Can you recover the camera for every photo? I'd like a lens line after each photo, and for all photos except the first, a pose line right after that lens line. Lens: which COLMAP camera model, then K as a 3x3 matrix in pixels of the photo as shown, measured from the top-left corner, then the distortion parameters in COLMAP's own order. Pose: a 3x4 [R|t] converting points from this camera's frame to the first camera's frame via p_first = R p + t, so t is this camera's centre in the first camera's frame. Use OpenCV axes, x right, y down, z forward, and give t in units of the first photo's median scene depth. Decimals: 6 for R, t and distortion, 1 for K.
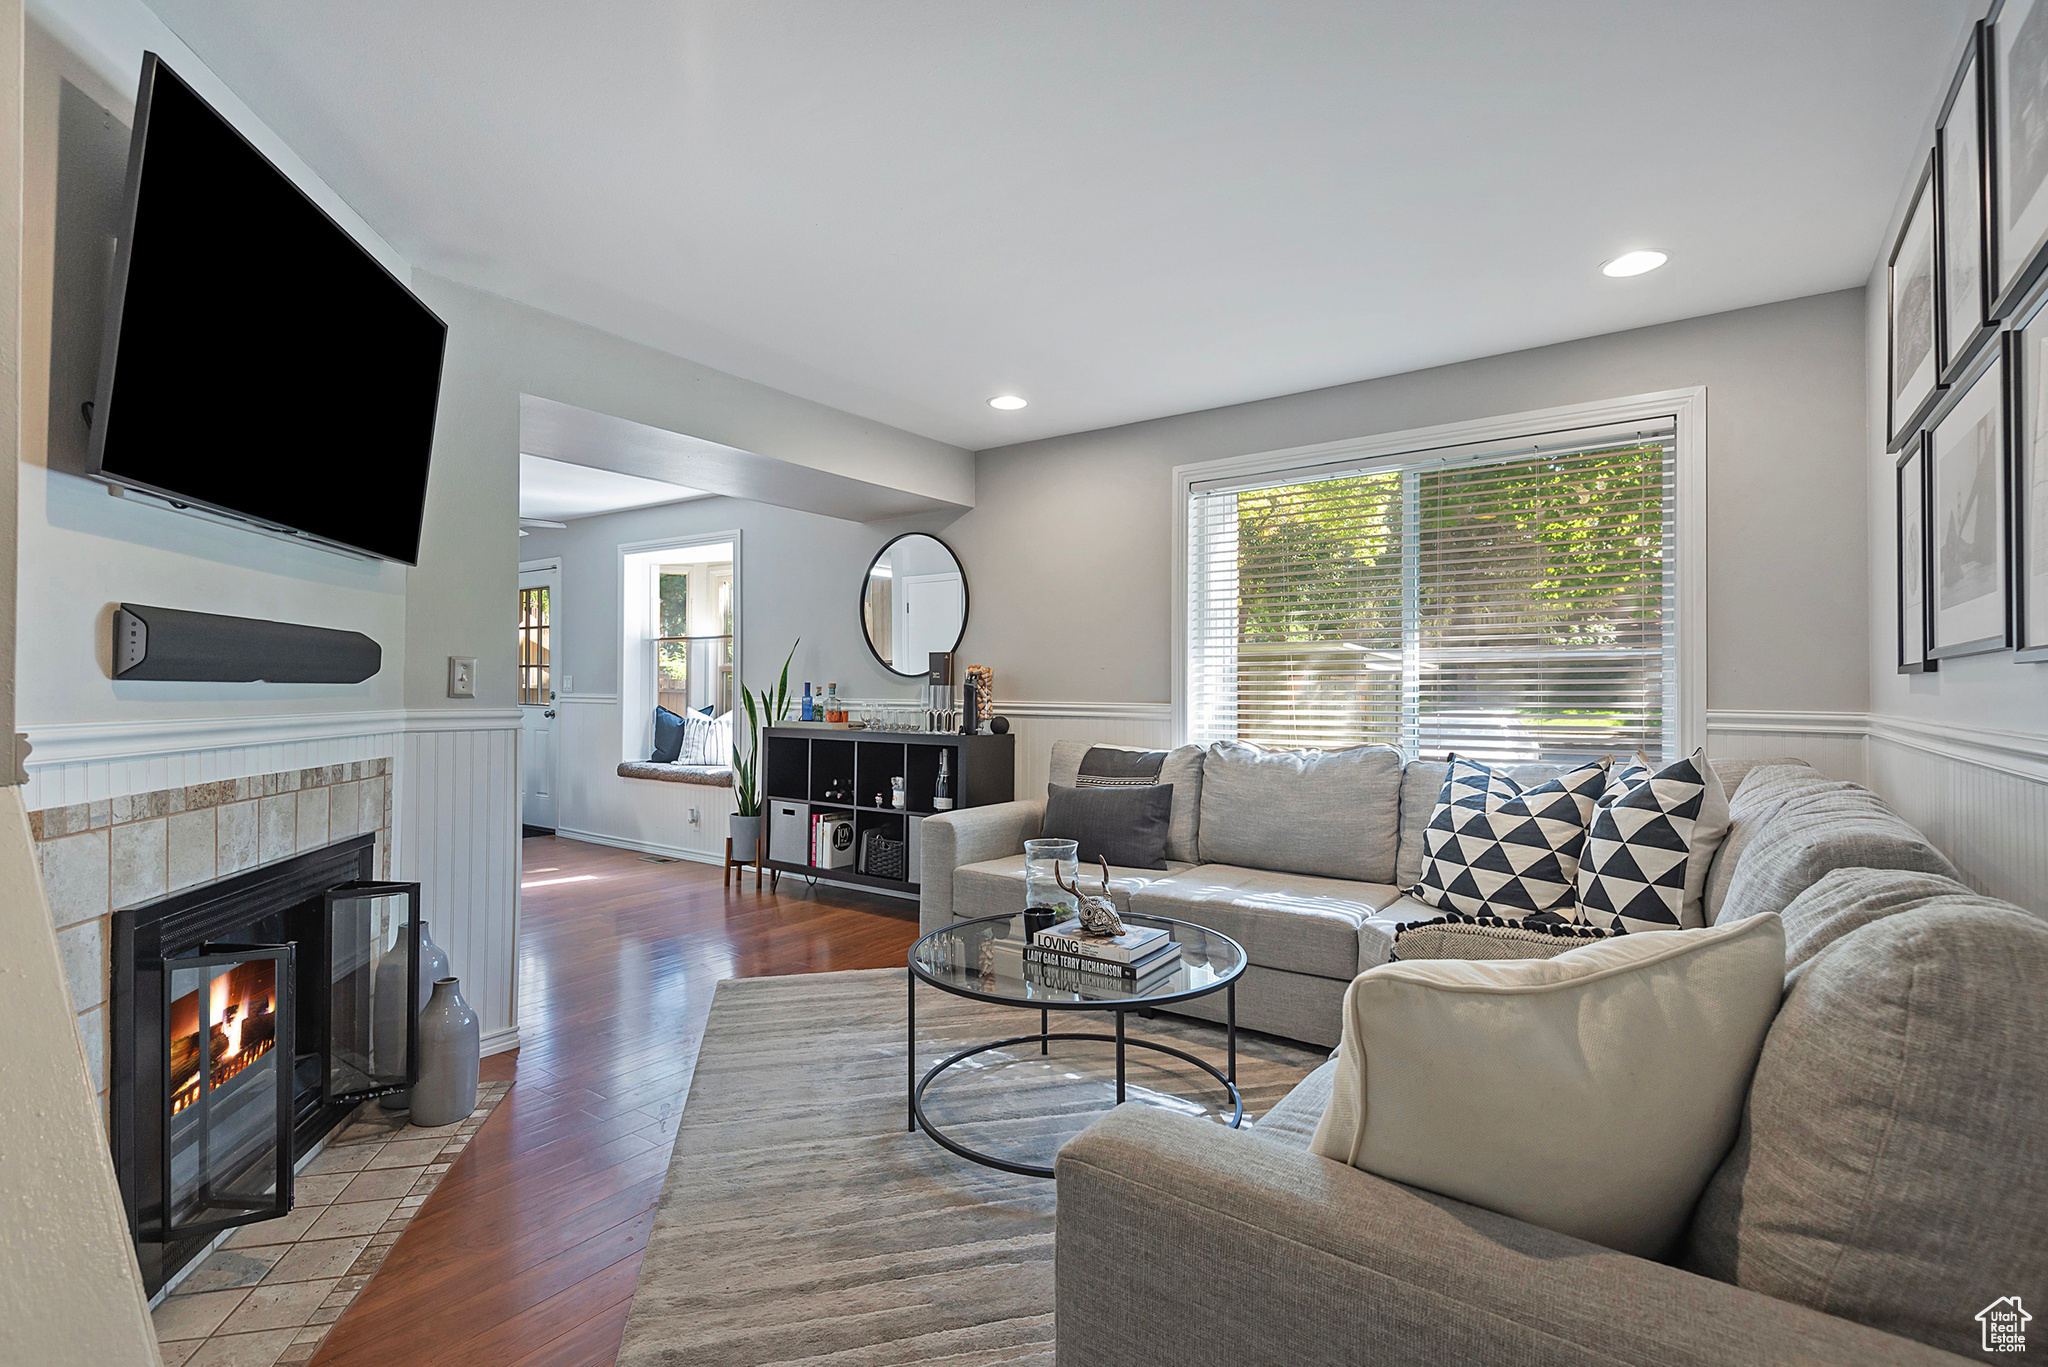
lens RADIAL K [[947.4, 0, 1009.7], [0, 947.4, 694.9], [0, 0, 1]] dist [0.032057, -0.027610]
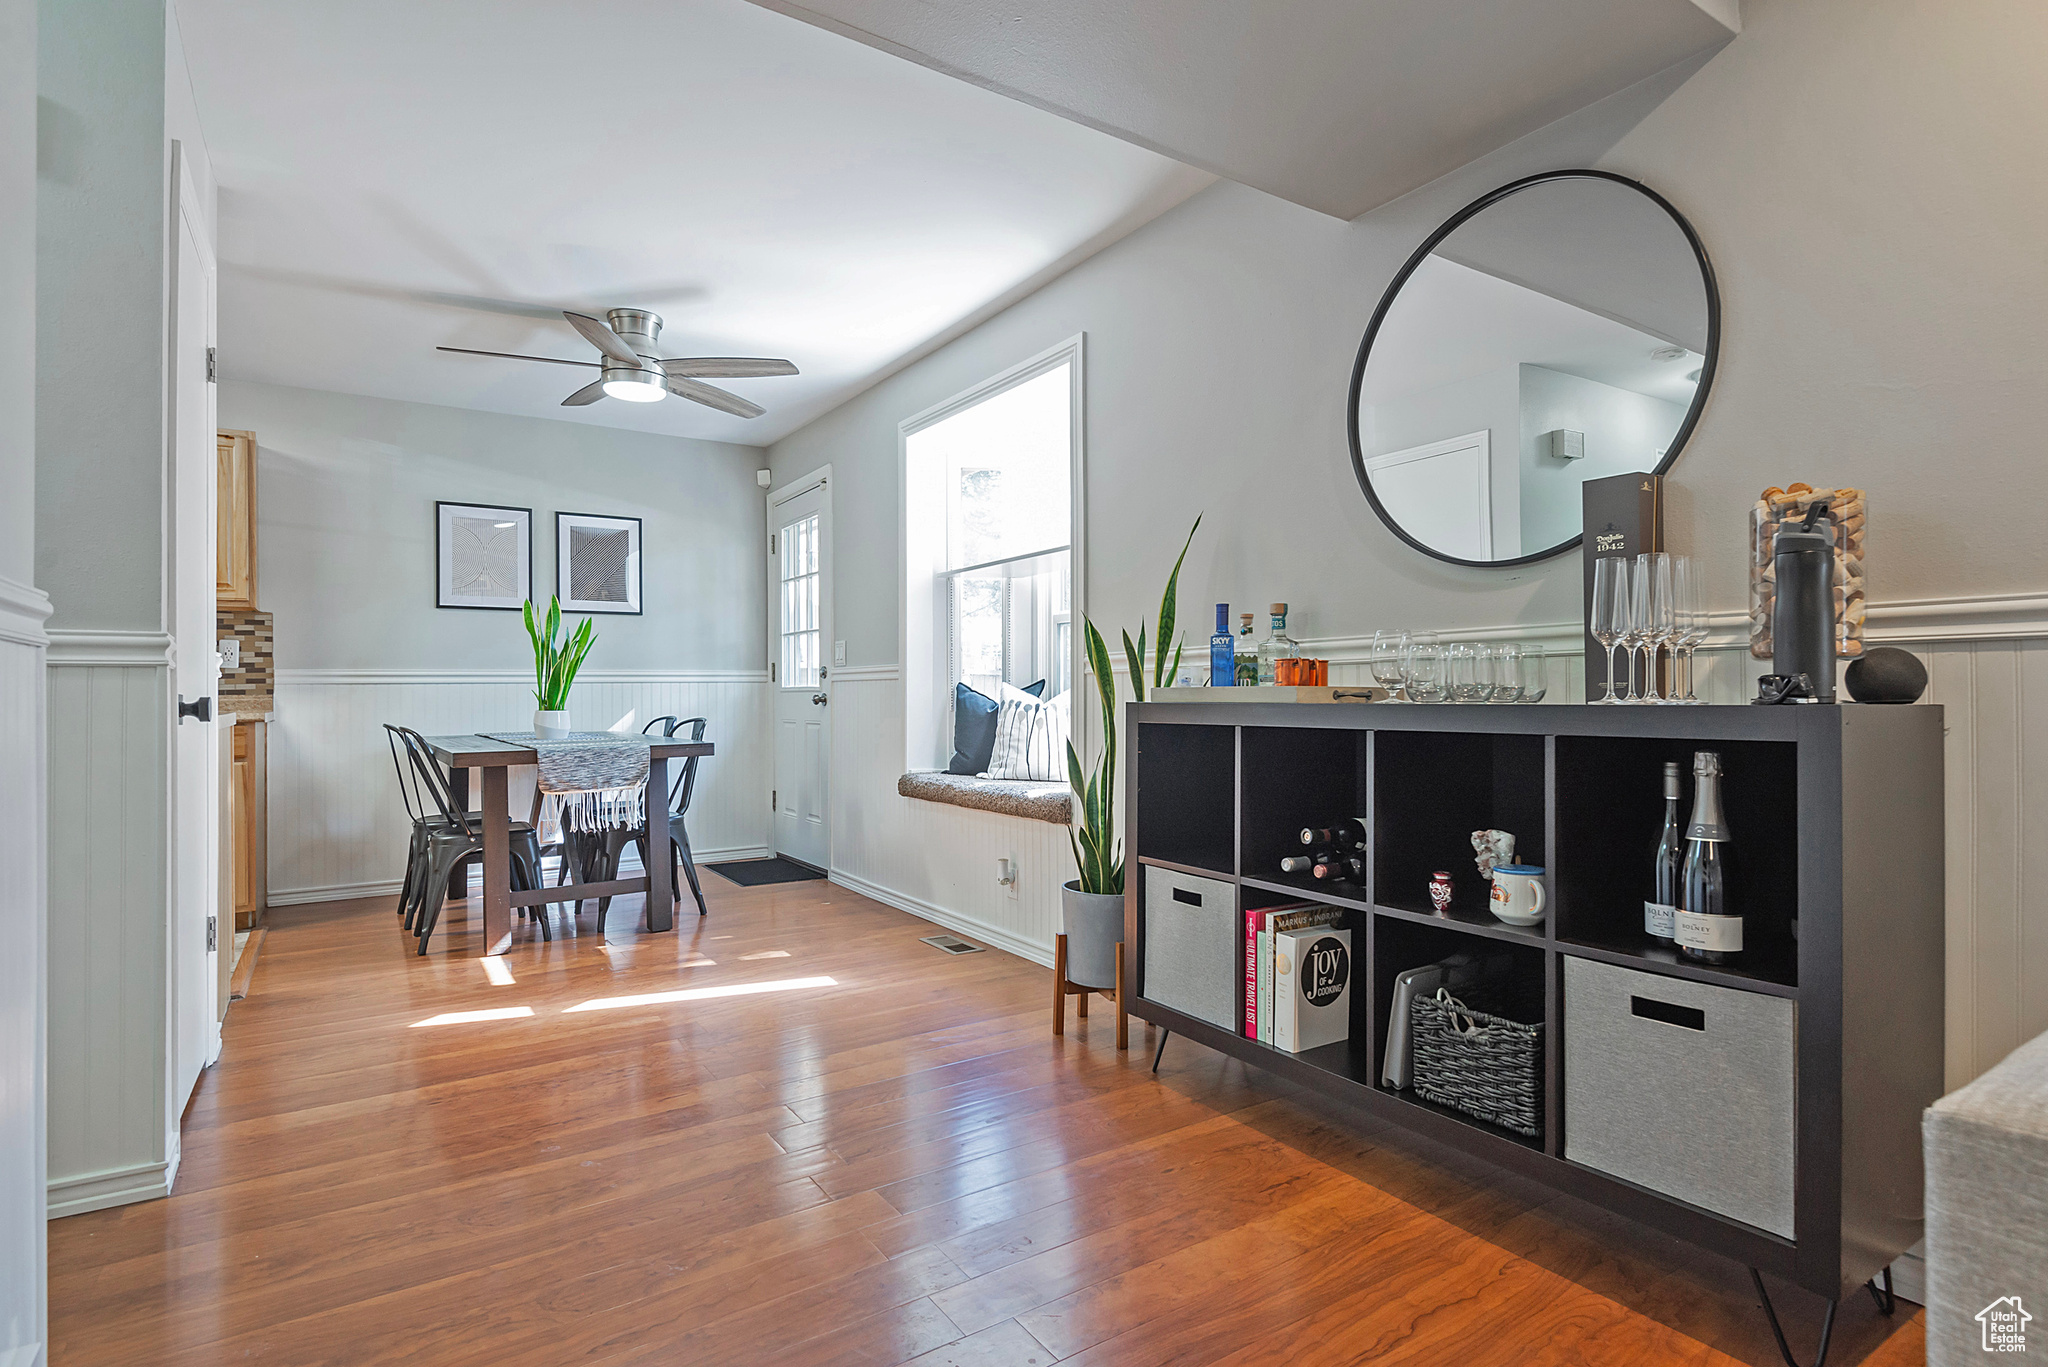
lens RADIAL K [[1007.3, 0, 996.6], [0, 1007.3, 720.5], [0, 0, 1]] dist [0.023630, -0.000322]
pose [[0.927900, -0.004690, -0.372799, -0.145648], [0.012003, 0.999778, 0.017296, 0.035126], [0.372635, -0.020524, 0.927751, 0.558484]]
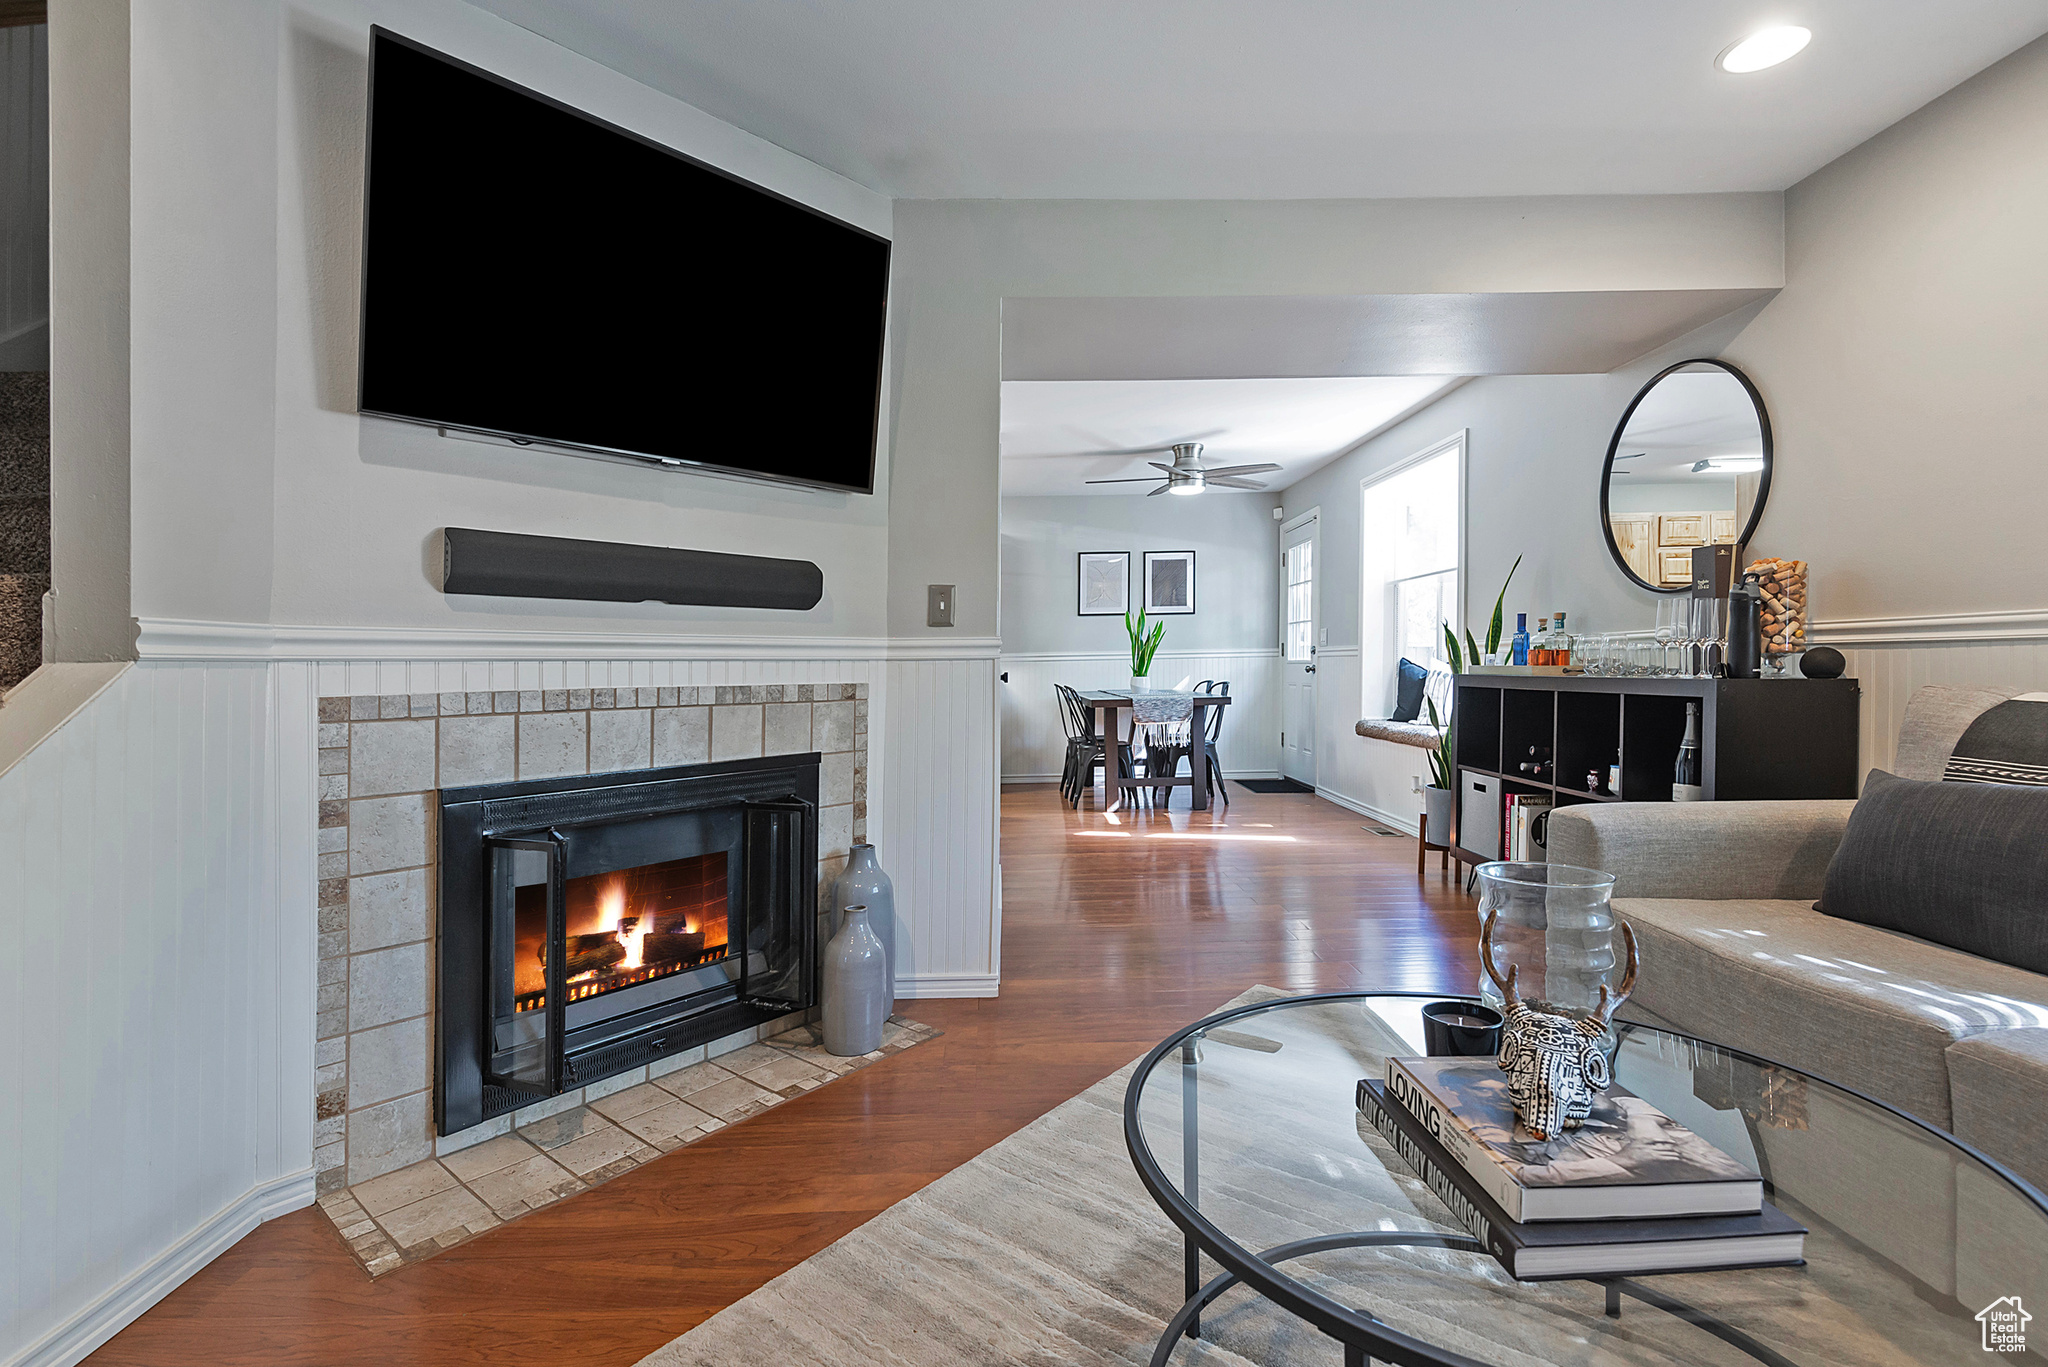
lens RADIAL K [[919.4, 0, 1024.0], [0, 919.4, 683.5], [0, 0, 1]] dist [0.036271, -0.024127]
pose [[0.604334, 0.001168, -0.796731, 0.133346], [0.012841, 0.999855, 0.011206, 0.030105], [0.796628, -0.017003, 0.604231, 0.285589]]
